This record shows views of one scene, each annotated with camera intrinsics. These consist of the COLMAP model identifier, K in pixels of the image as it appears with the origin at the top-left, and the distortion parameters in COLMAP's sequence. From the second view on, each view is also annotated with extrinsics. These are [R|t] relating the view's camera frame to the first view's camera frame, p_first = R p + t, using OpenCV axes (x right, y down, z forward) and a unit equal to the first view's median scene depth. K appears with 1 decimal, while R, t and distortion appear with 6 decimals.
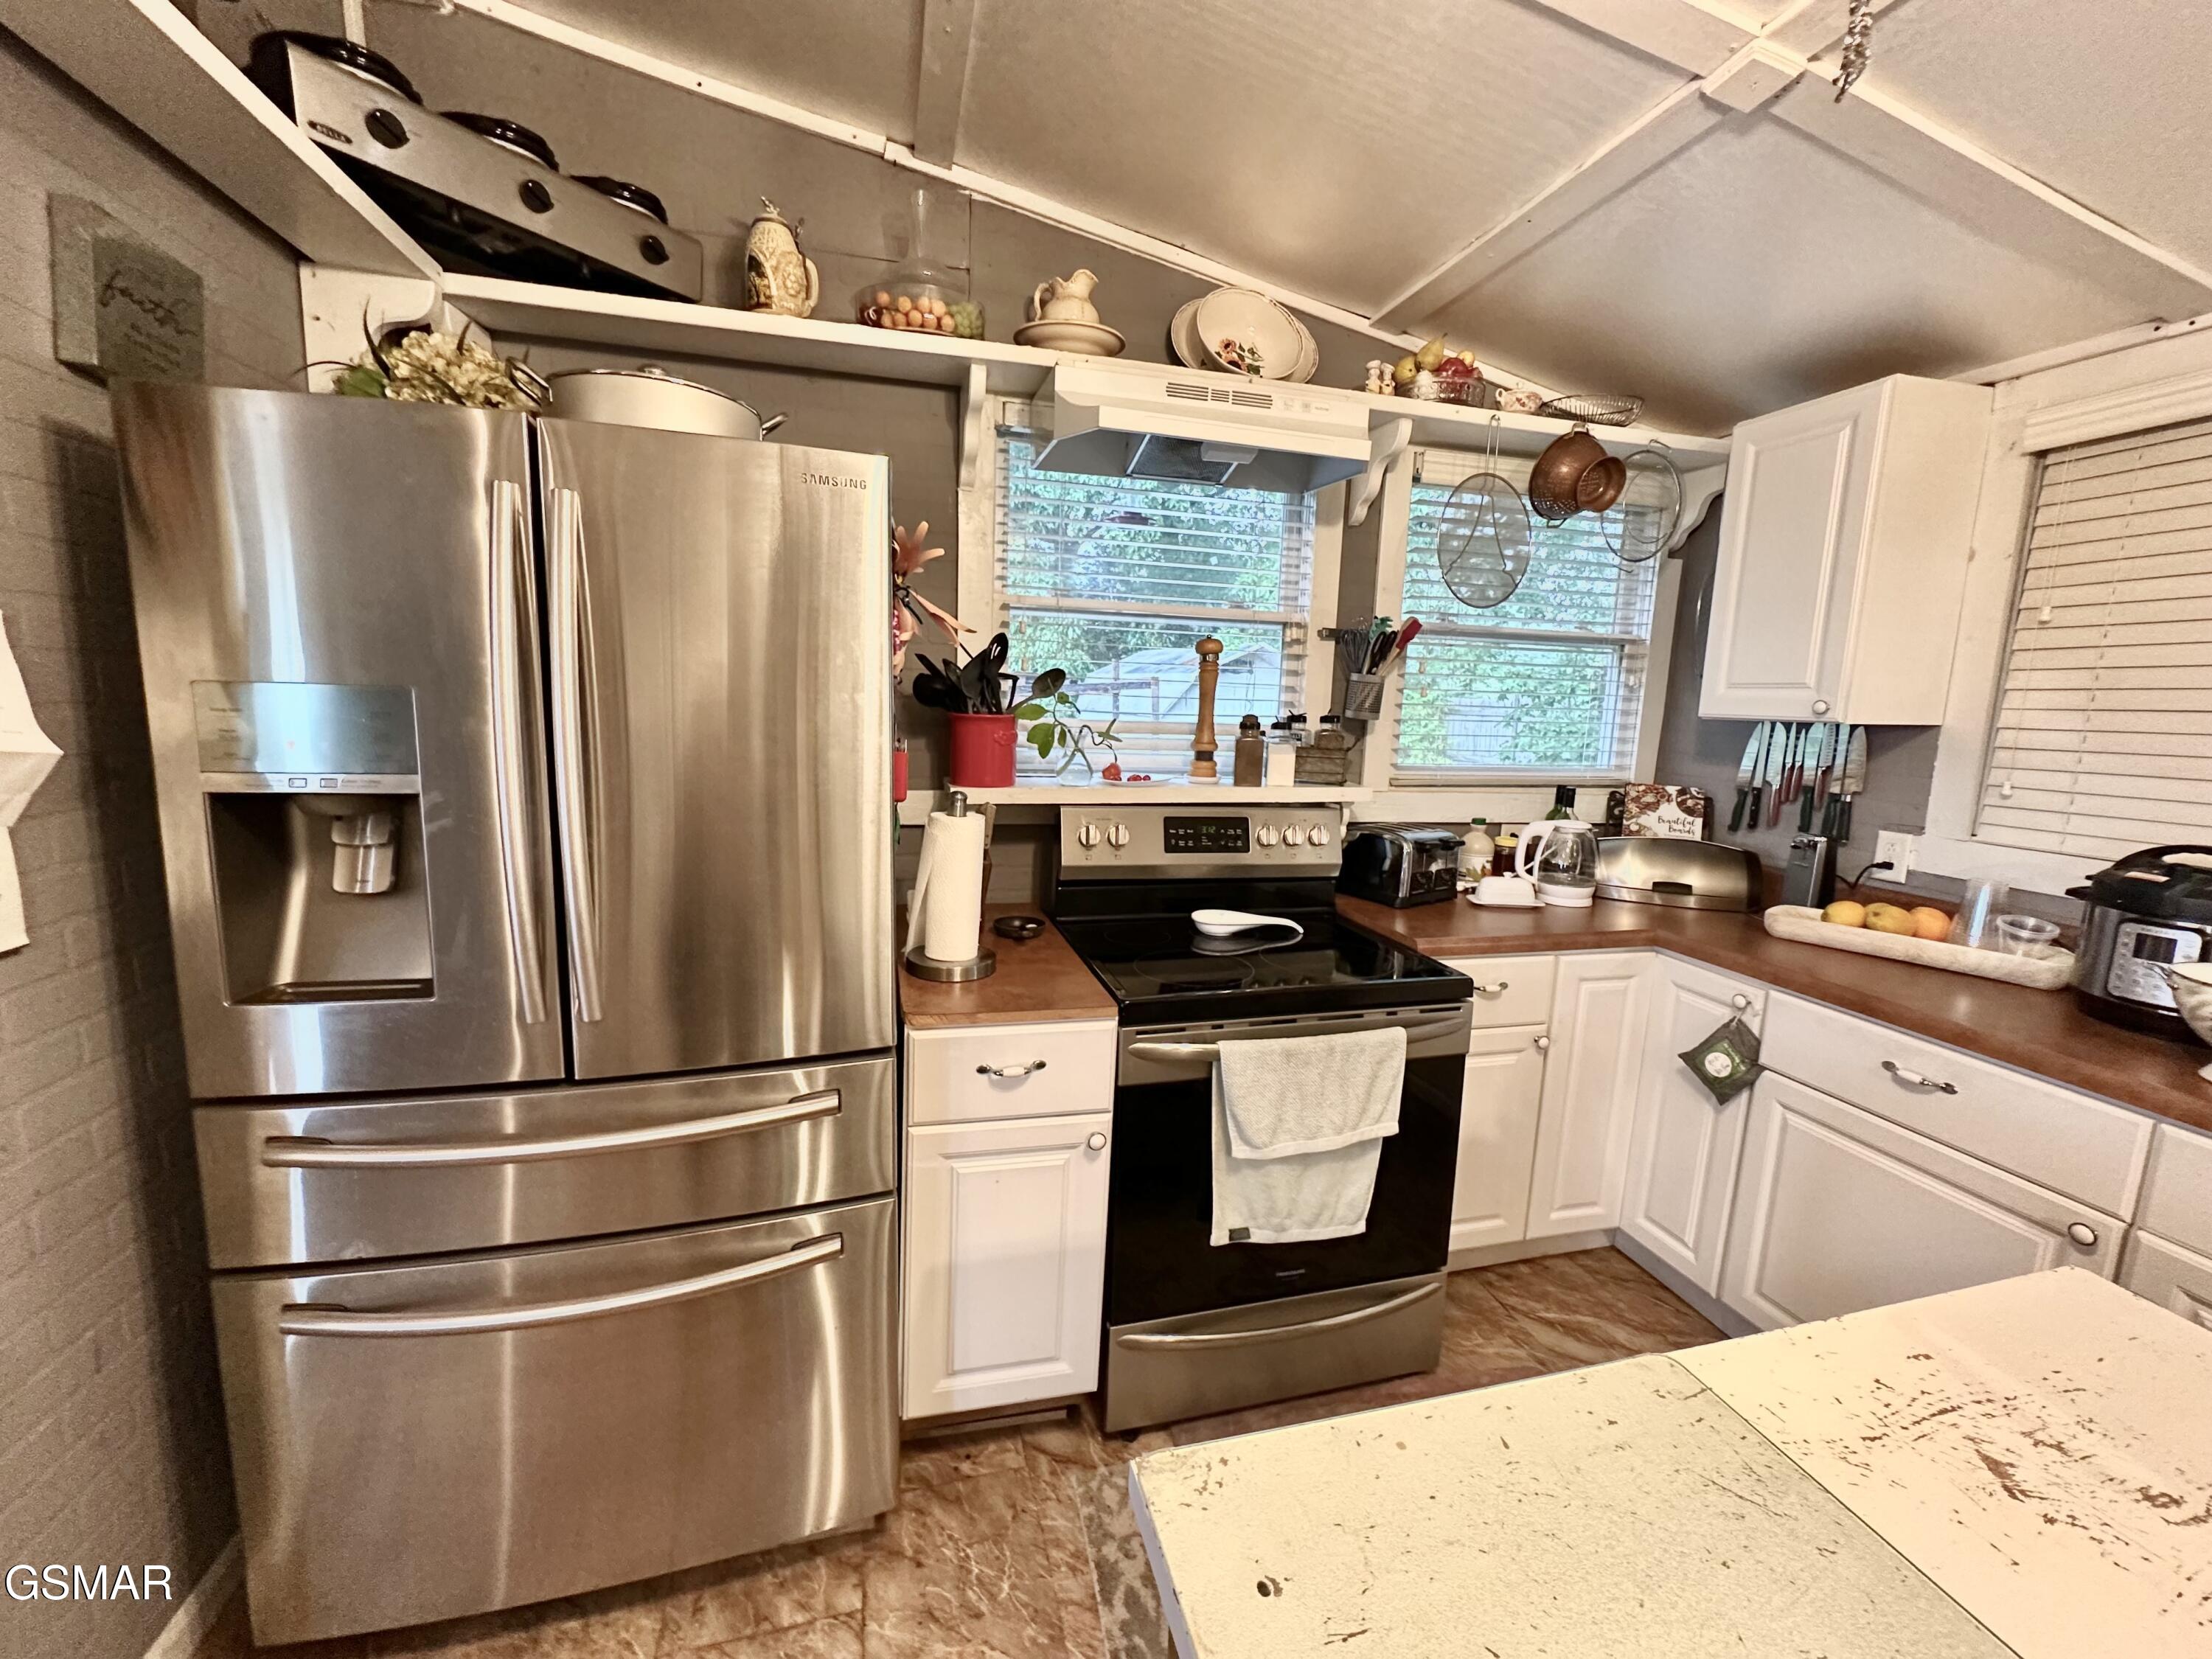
lens RADIAL K [[885.0, 0, 1106.1], [0, 885.0, 846.7], [0, 0, 1]] dist [-0.005685, 0.001128]
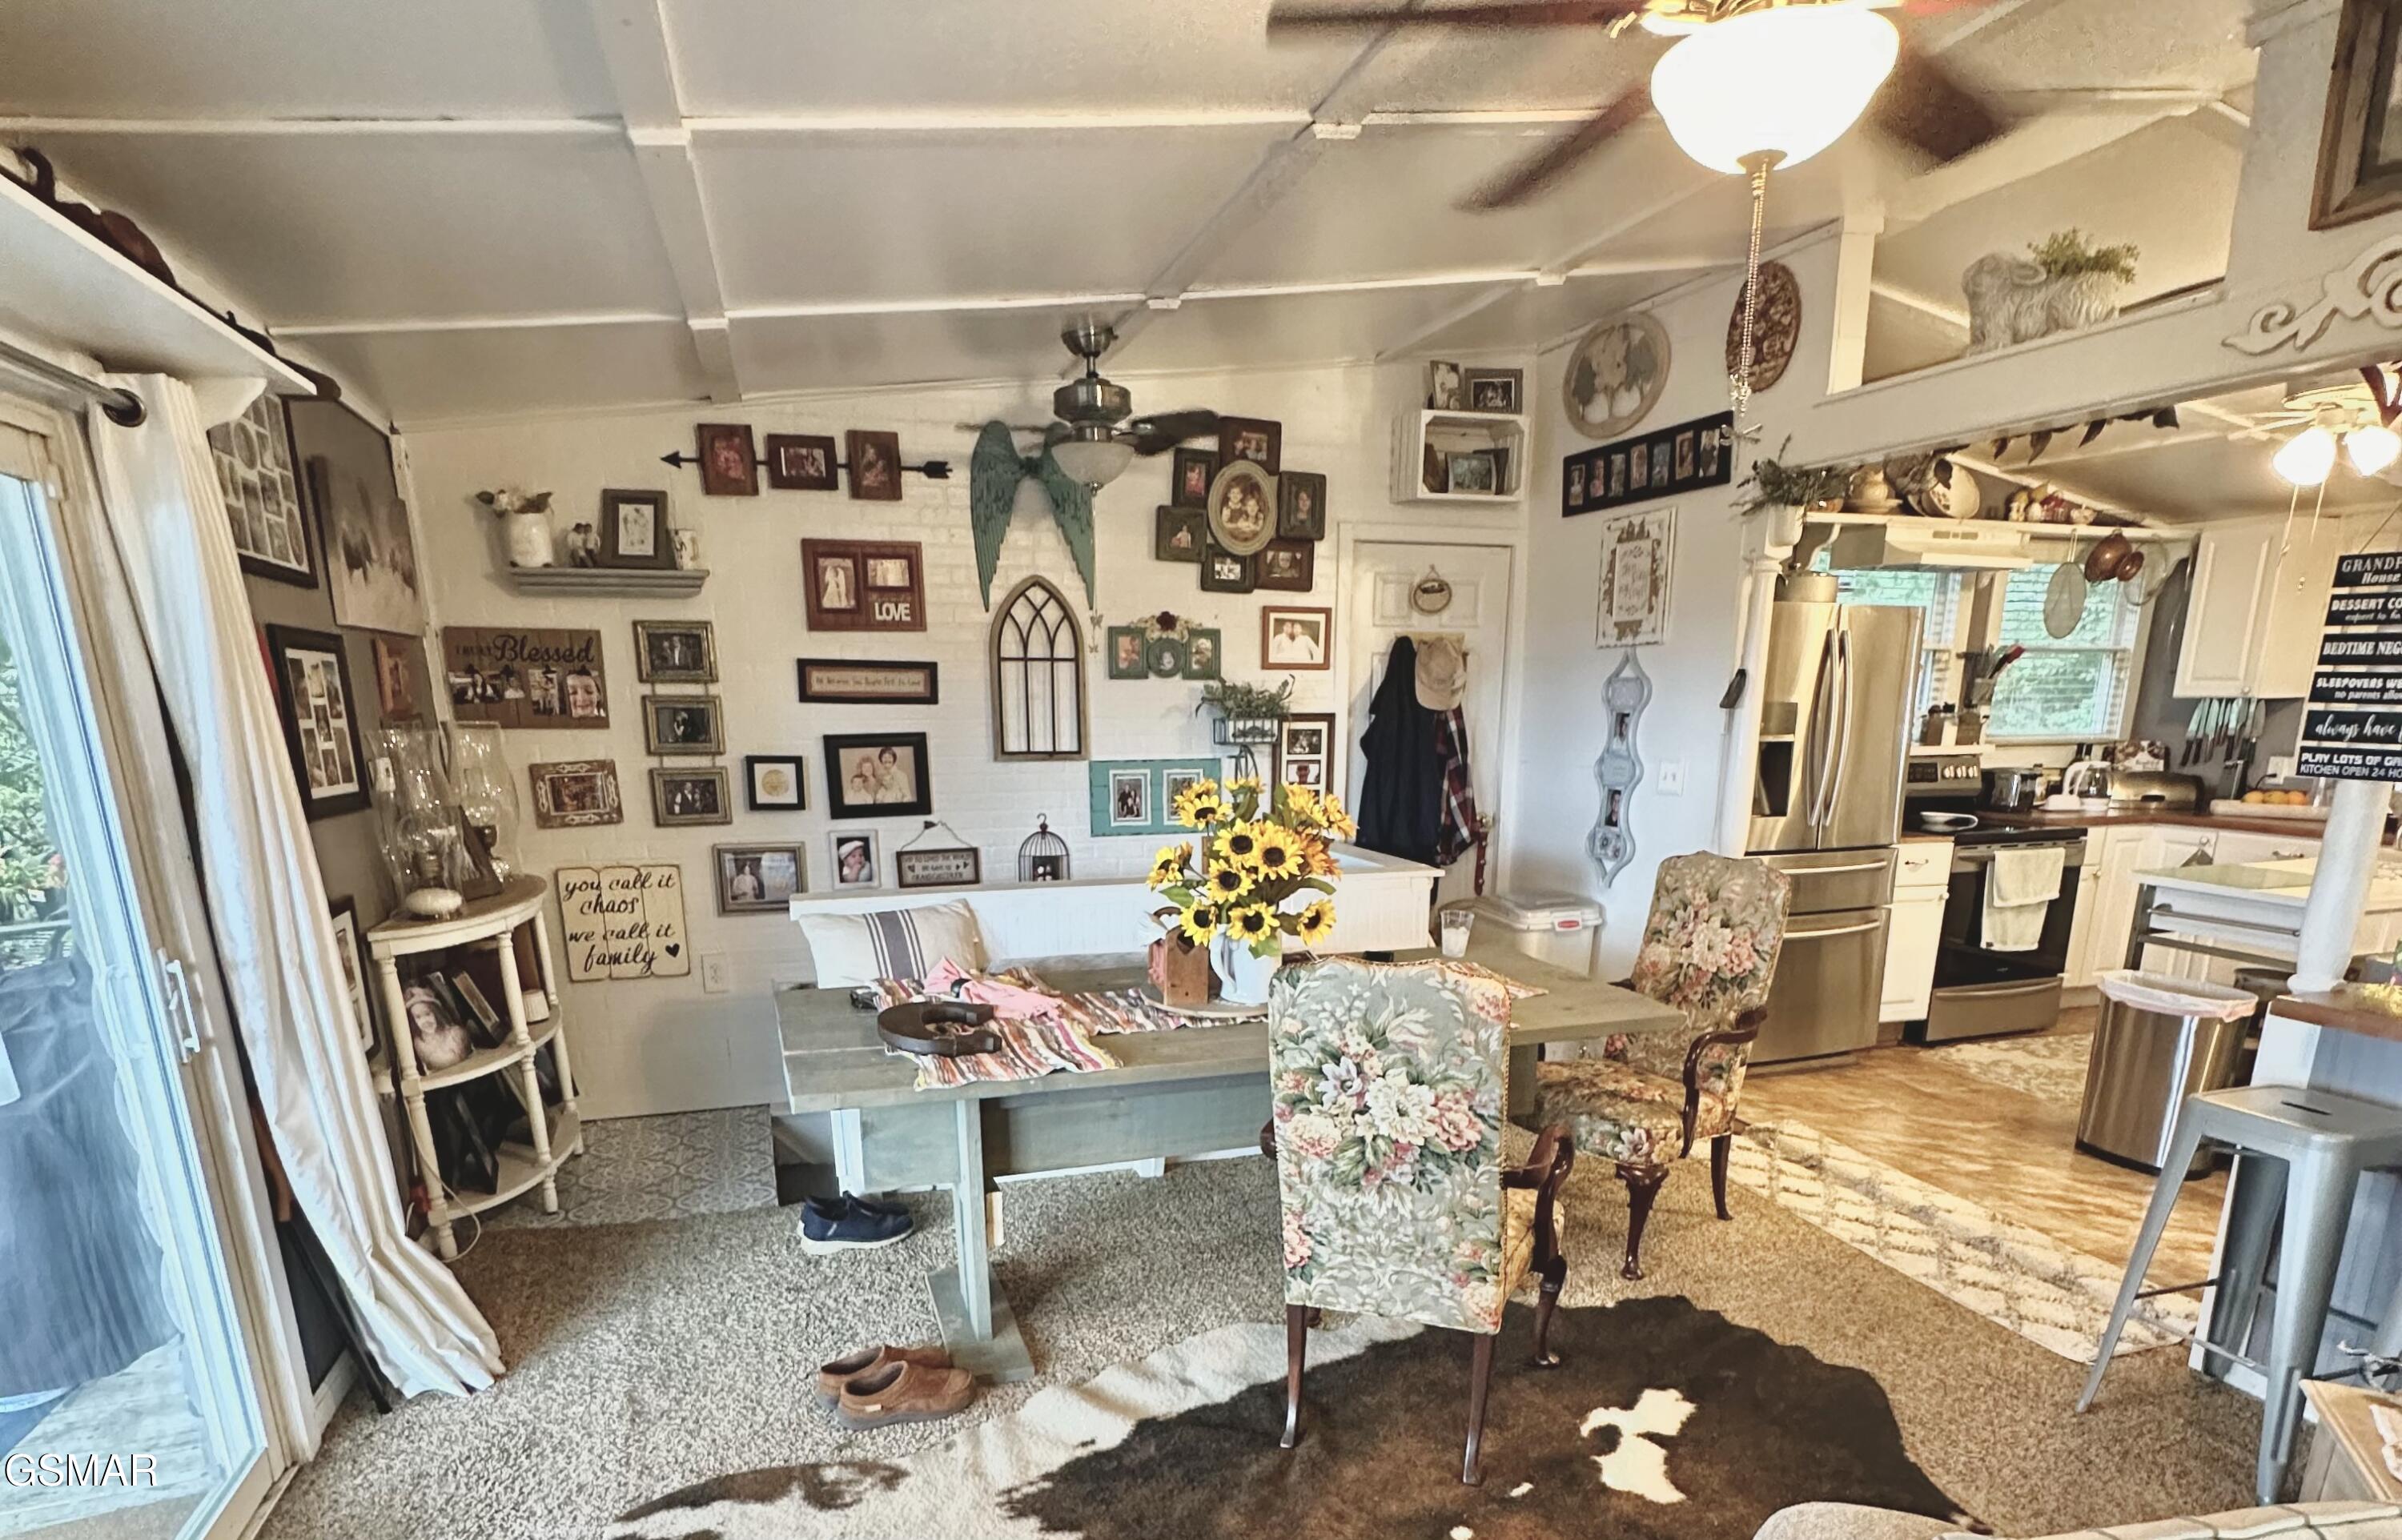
lens RADIAL K [[1334.4, 0, 1150.7], [0, 1334.4, 1064.6], [0, 0, 1]] dist [0.003101, 0.001887]
pose [[0.997362, -0.048068, 0.054386, -1.523408], [0.042161, 0.993581, 0.104976, 0.211873], [-0.059083, -0.102406, 0.992986, -1.585723]]
